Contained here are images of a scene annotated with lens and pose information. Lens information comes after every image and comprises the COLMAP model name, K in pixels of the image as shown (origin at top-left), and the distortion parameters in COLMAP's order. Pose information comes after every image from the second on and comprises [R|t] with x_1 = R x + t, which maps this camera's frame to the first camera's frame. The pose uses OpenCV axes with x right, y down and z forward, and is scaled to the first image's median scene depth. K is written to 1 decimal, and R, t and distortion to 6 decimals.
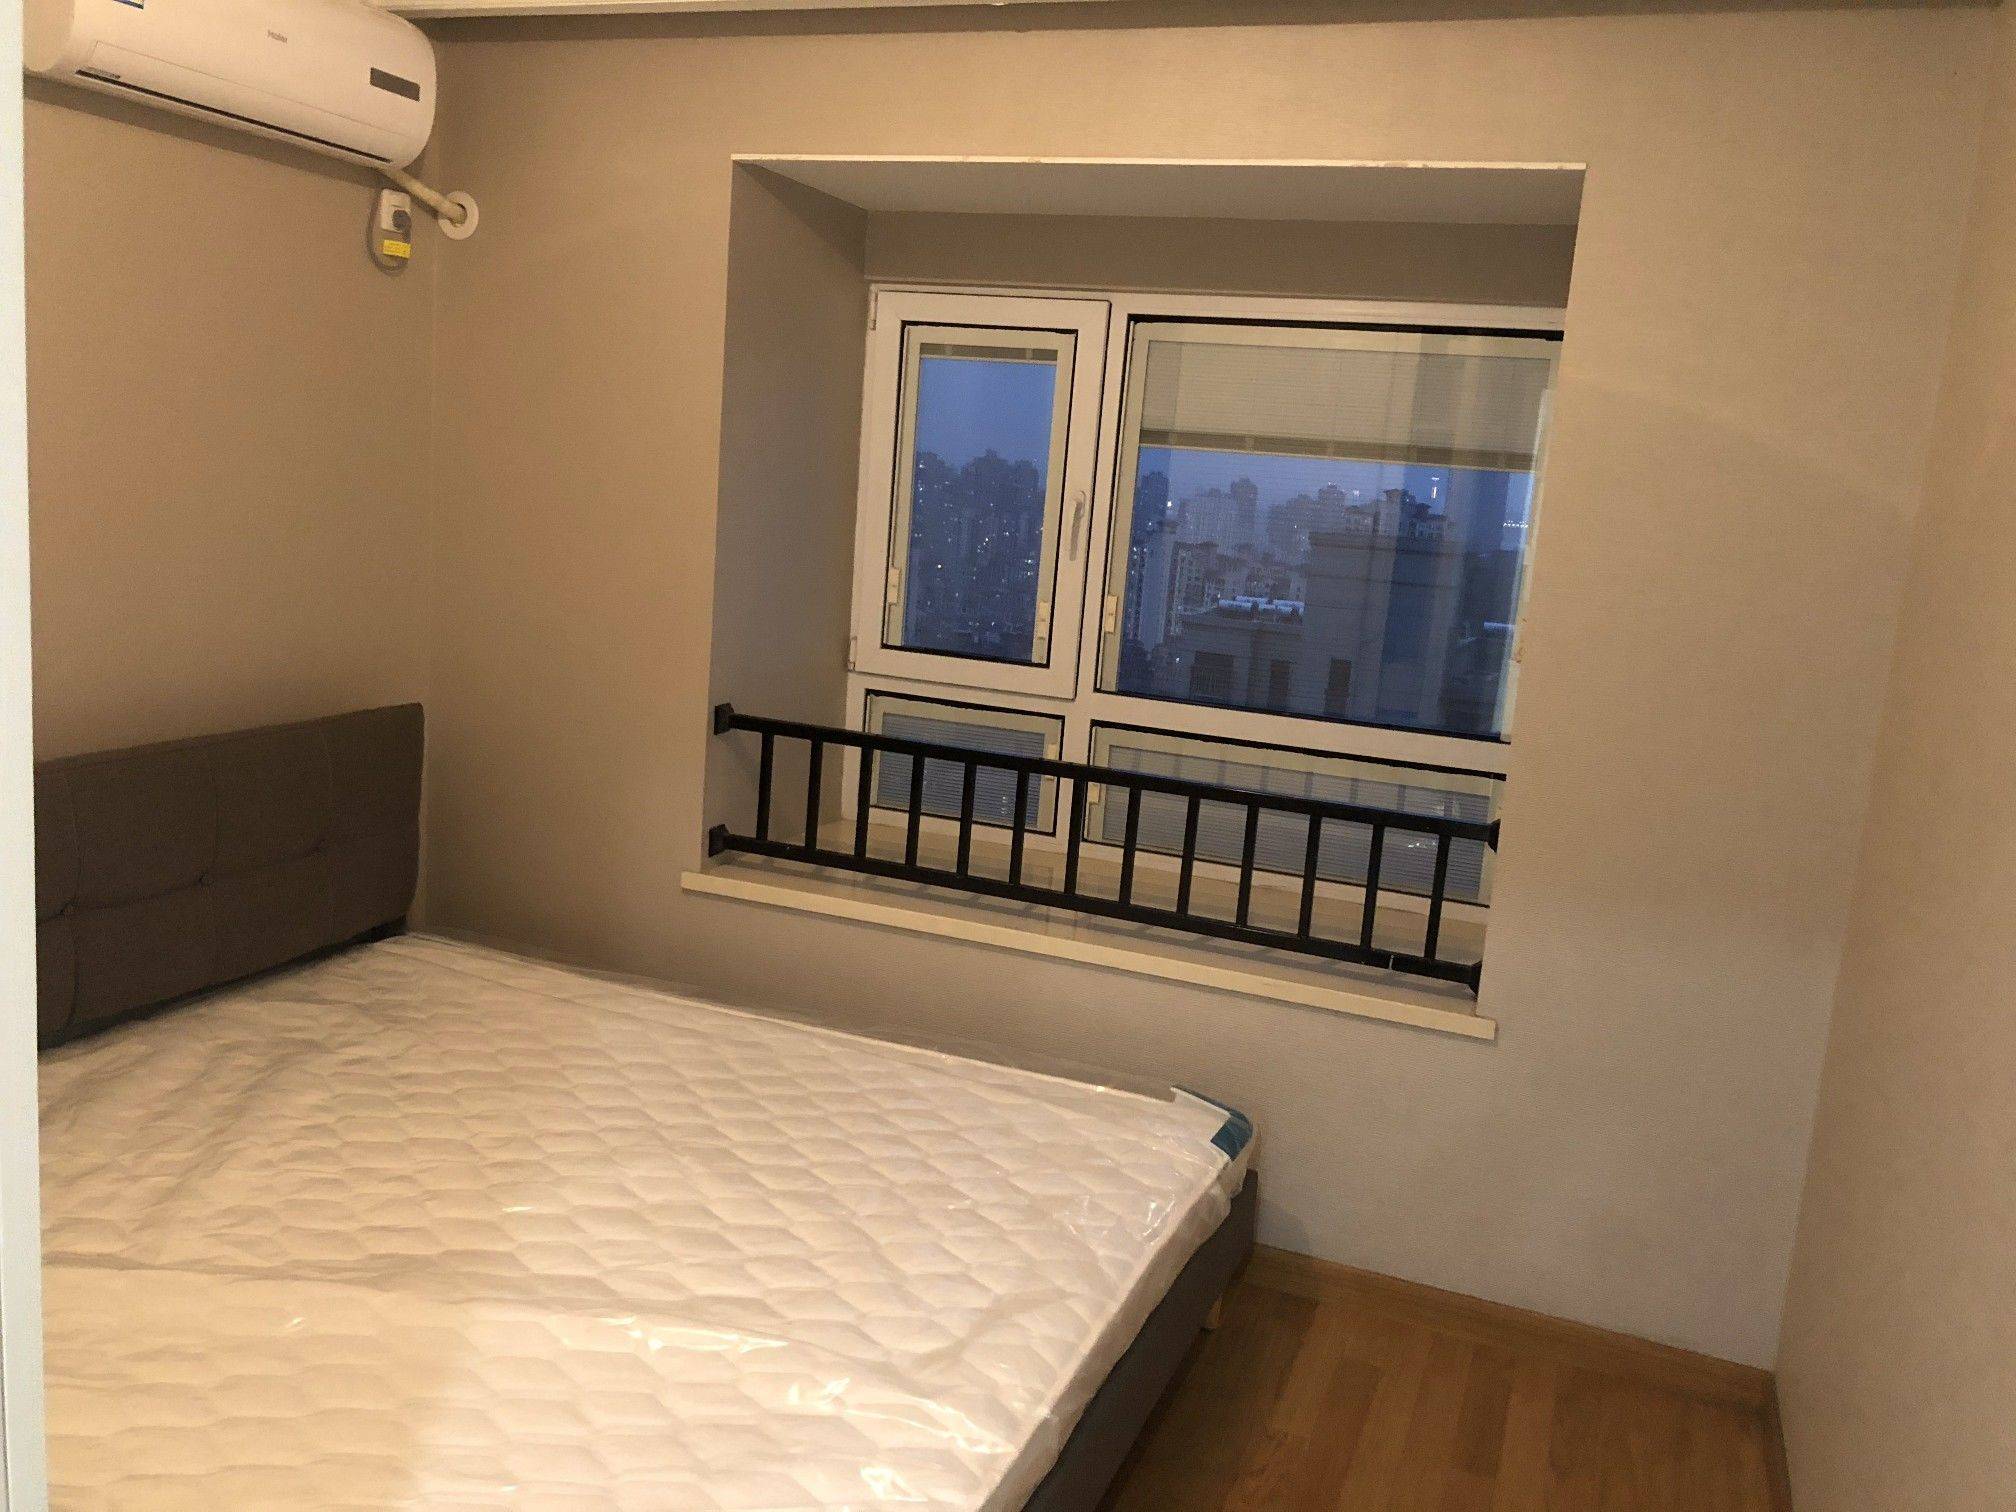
lens RADIAL K [[1638.8, 0, 1008.0], [0, 1638.8, 756.0], [0, 0, 1]] dist [0.018840, -0.001464]
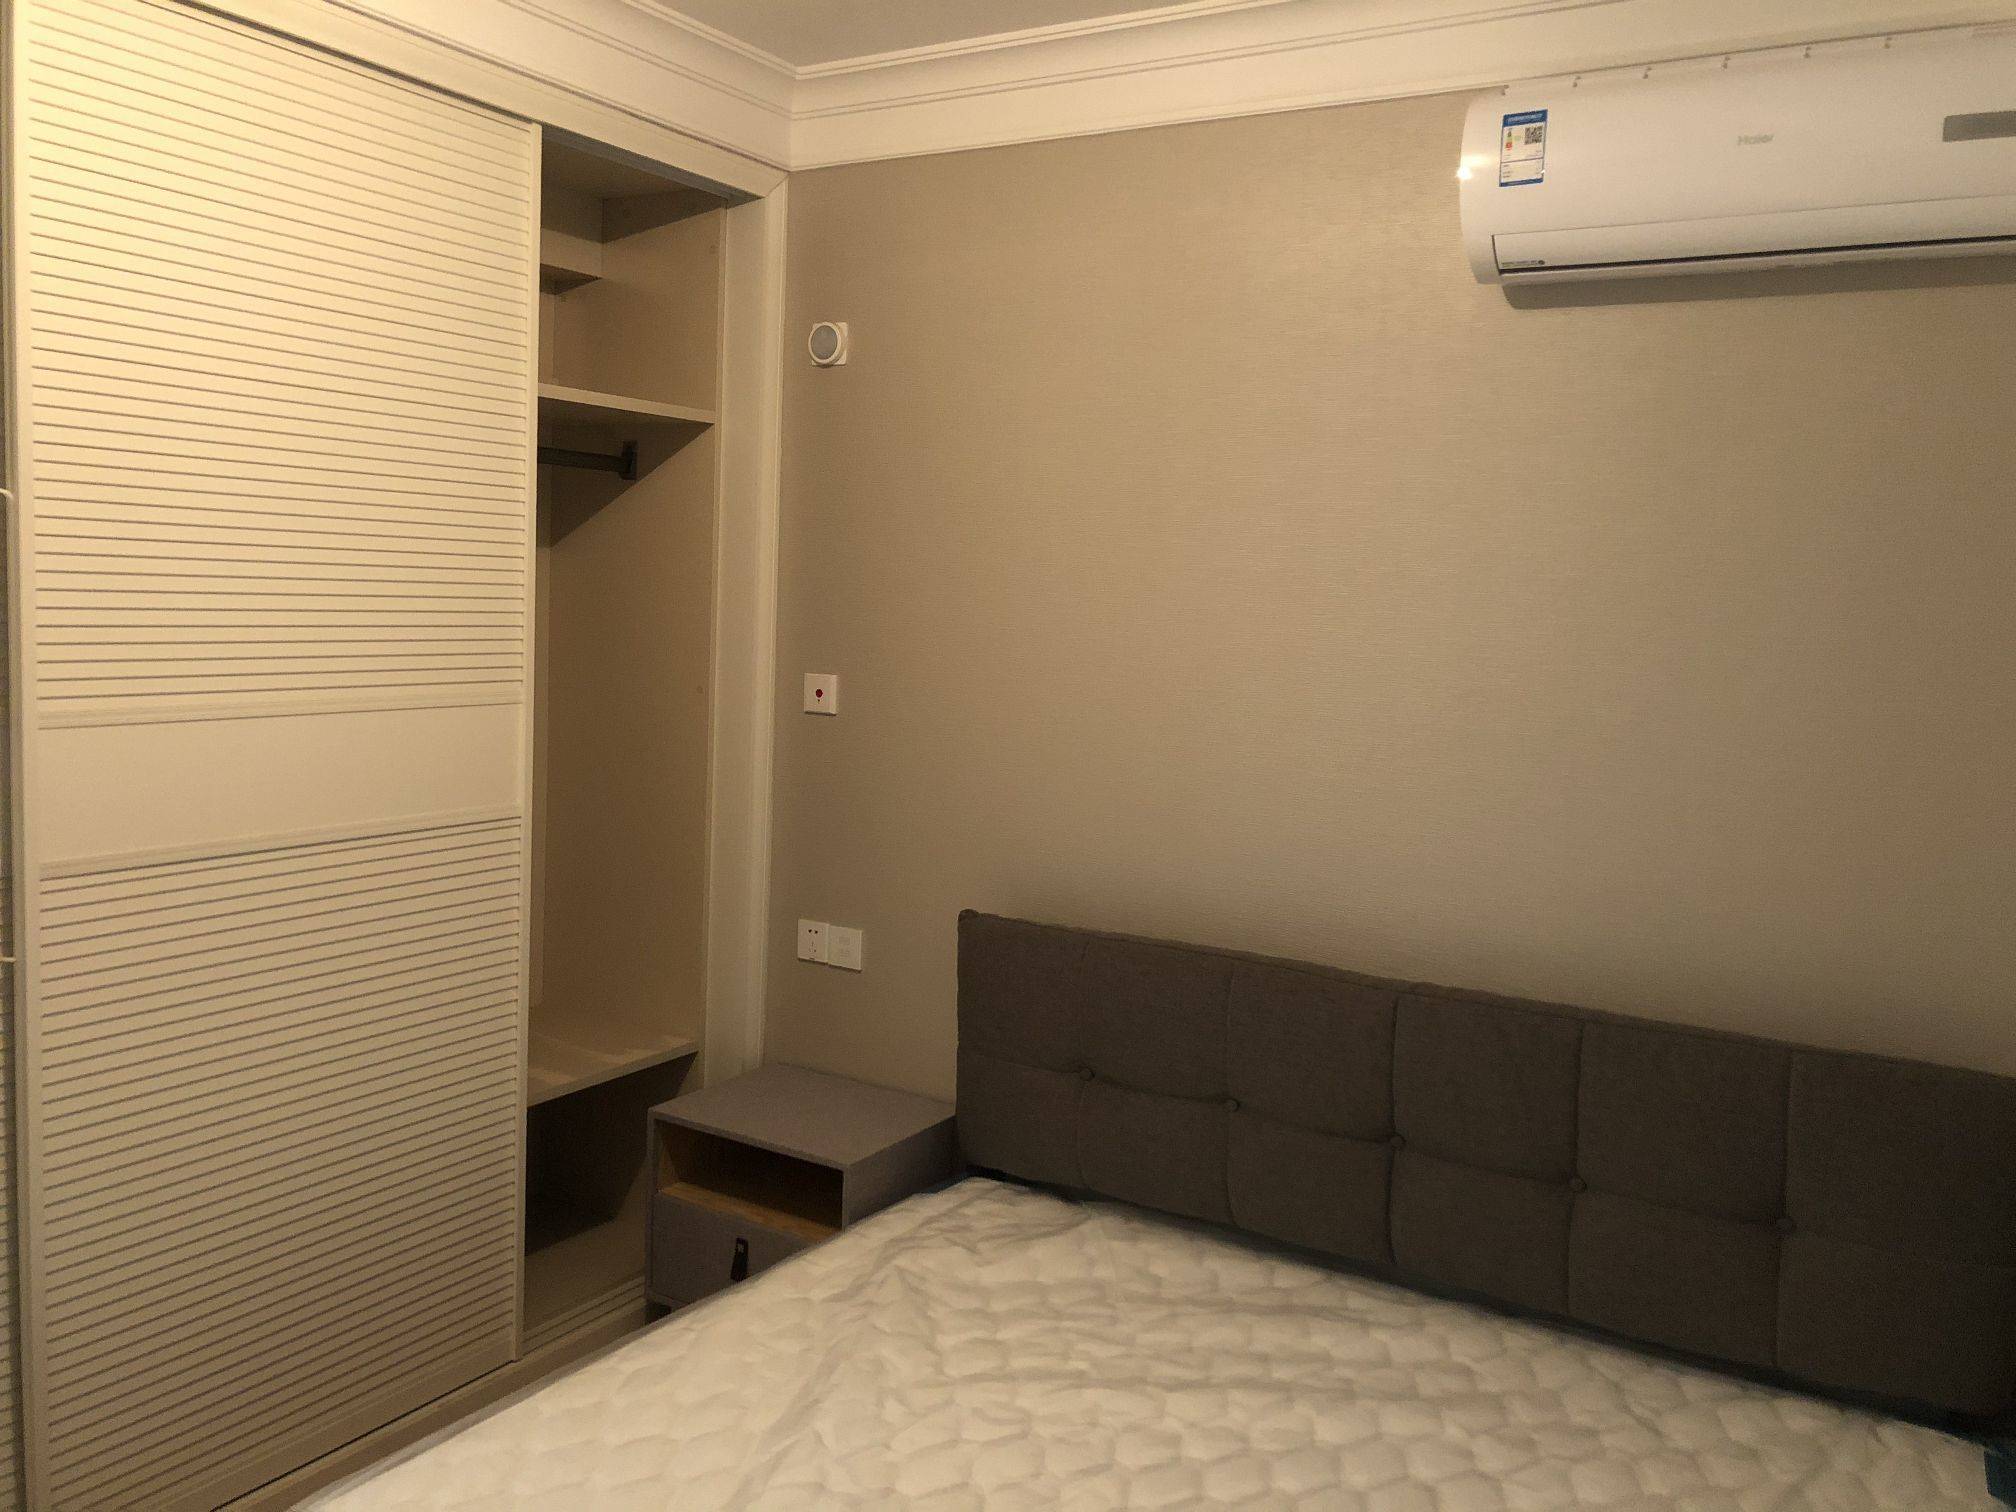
lens RADIAL K [[1638.8, 0, 1008.0], [0, 1638.8, 756.0], [0, 0, 1]] dist [0.018840, -0.001464]
pose [[-0.176256, 0.011839, -0.984273, 0.366691], [-0.228605, 0.972096, 0.052630, -0.111856], [0.957431, 0.234286, -0.168631, 0.830138]]
